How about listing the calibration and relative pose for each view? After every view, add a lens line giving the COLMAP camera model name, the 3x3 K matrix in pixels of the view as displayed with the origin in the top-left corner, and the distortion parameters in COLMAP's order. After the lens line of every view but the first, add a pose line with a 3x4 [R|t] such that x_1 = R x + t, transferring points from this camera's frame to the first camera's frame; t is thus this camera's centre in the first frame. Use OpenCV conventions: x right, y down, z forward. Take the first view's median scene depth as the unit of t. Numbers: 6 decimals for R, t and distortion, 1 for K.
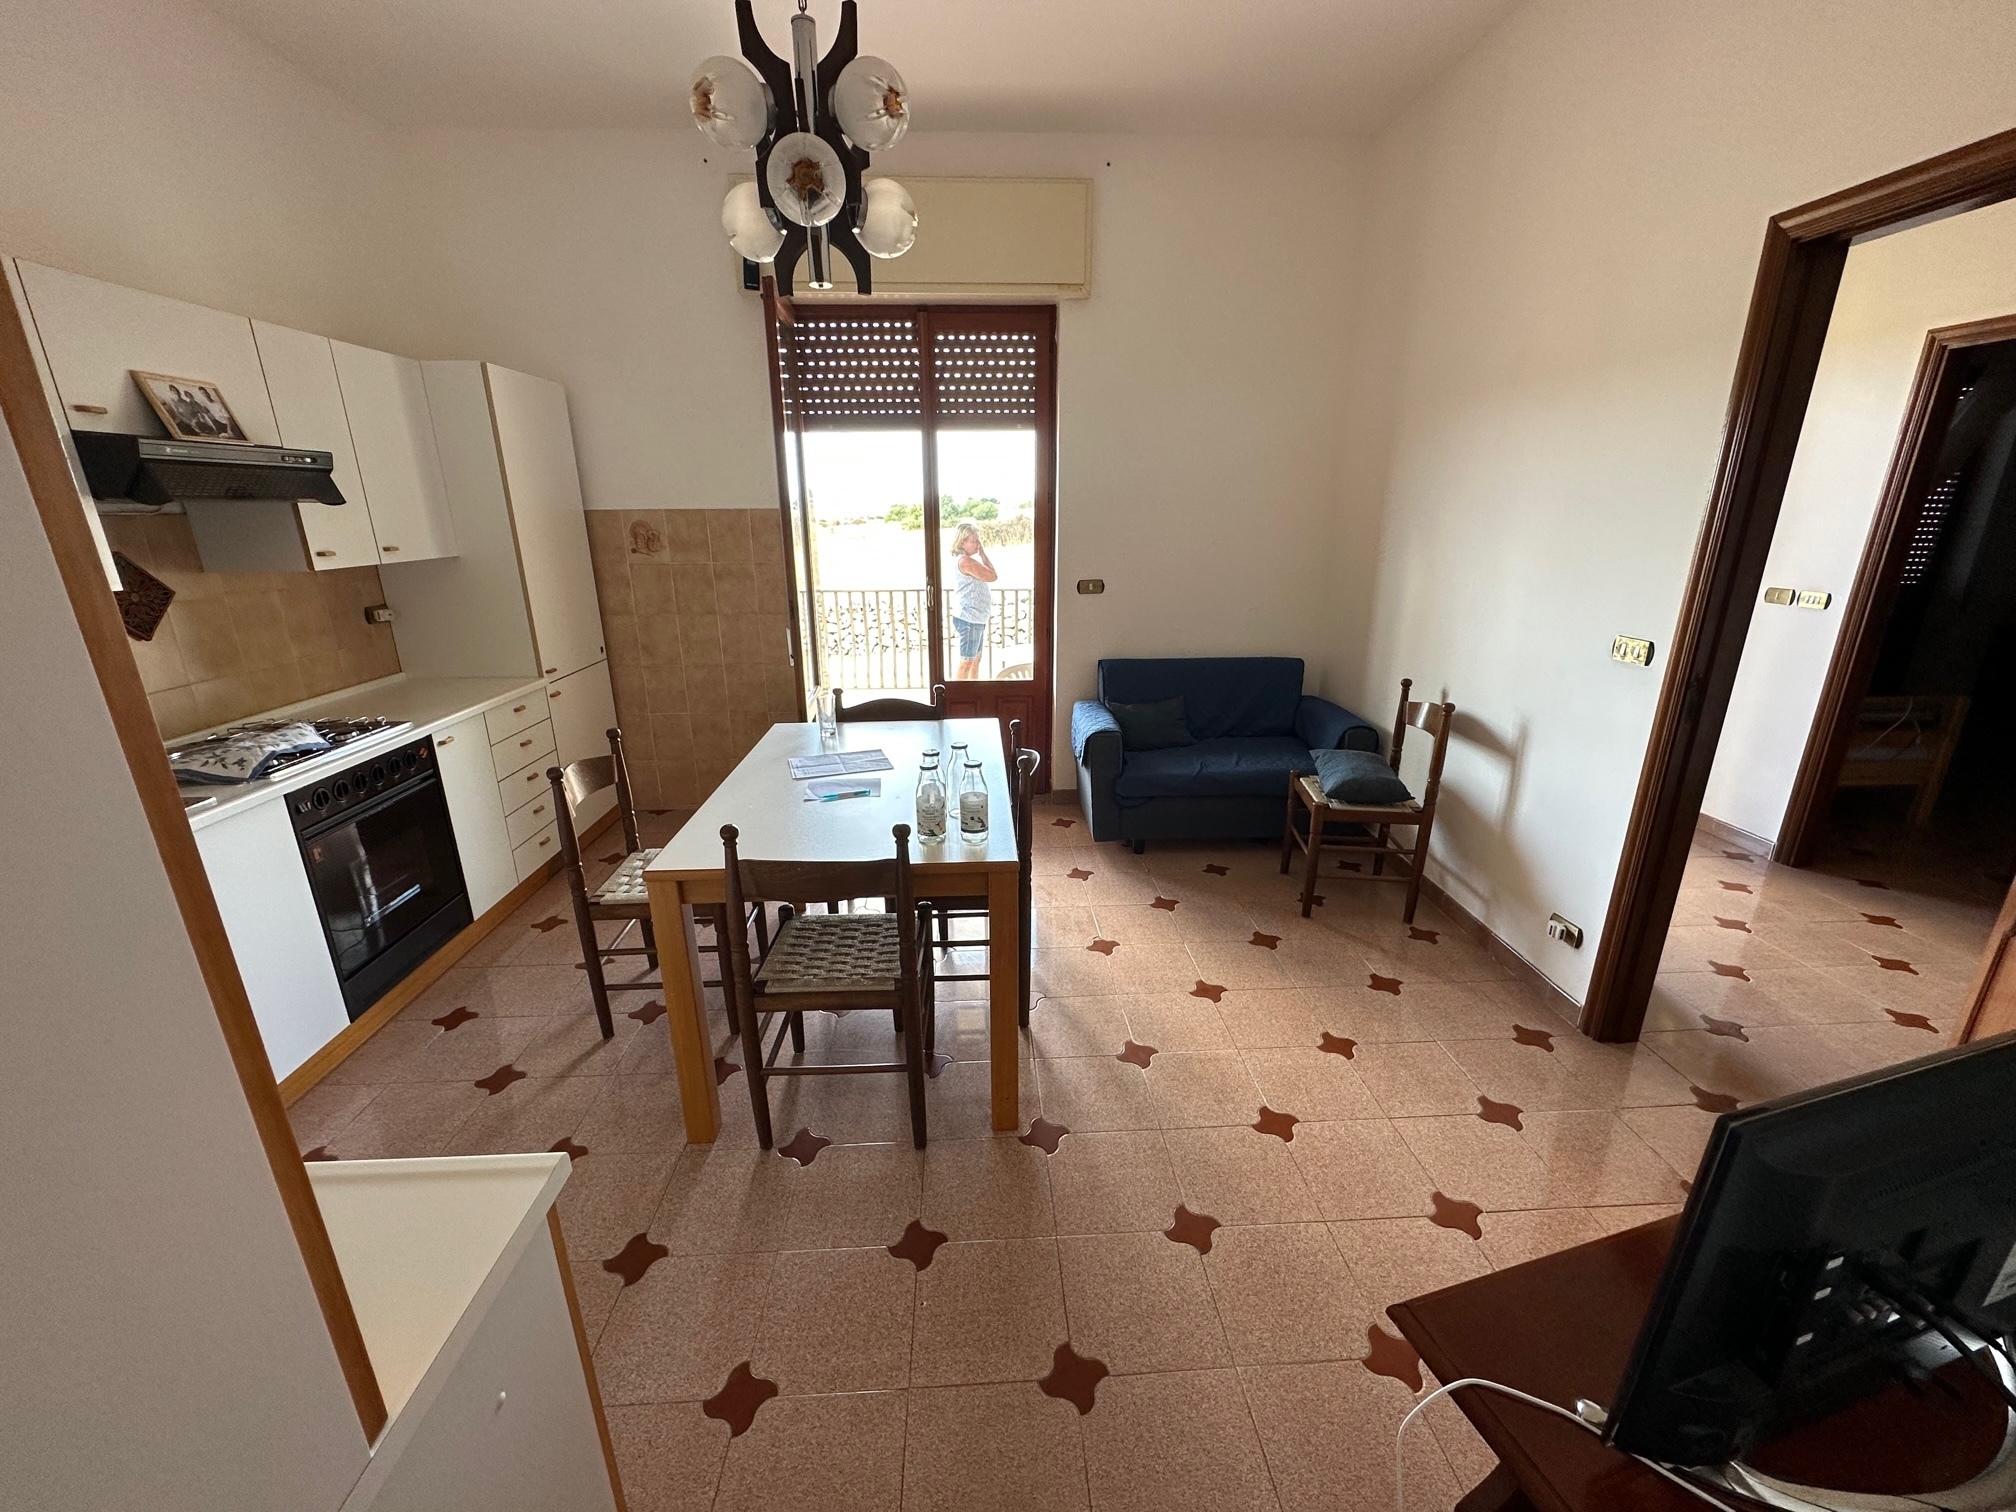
lens RADIAL K [[799.4, 0, 1010.0], [0, 799.4, 758.8], [0, 0, 1]] dist [-0.007659, 0.001090]
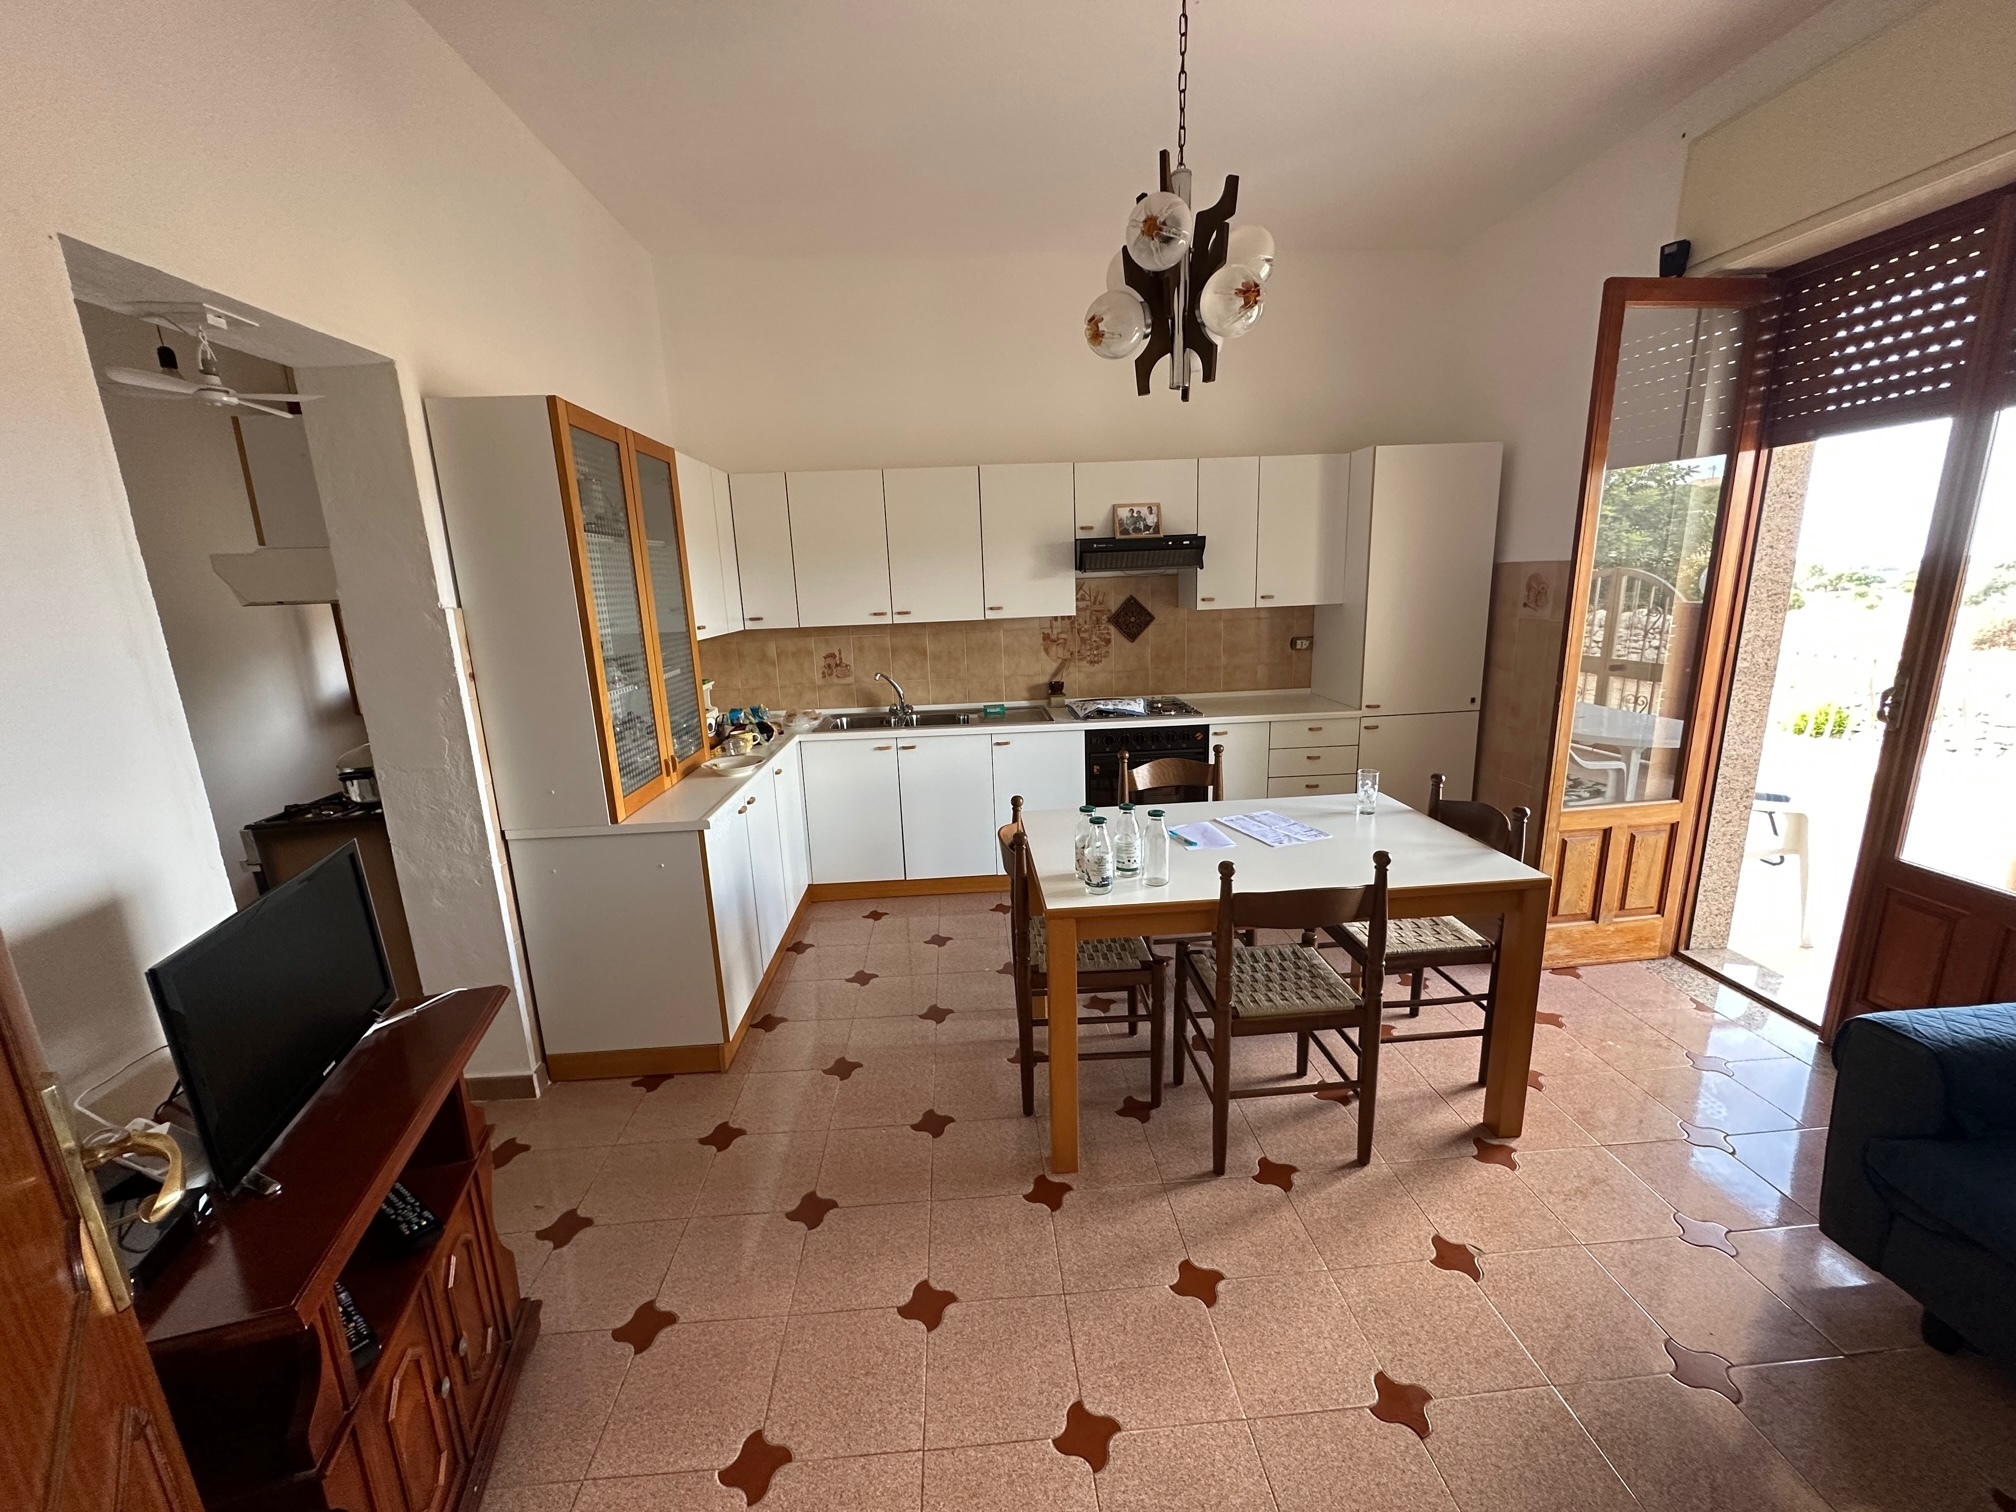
lens RADIAL K [[799.4, 0, 1009.3], [0, 799.4, 756.3], [0, 0, 1]] dist [-0.007659, 0.001090]
pose [[0.018280, 0.226817, -0.973766, 0.739976], [-0.265165, 0.940153, 0.214010, -0.207028], [0.964030, 0.254296, 0.077330, 0.602290]]
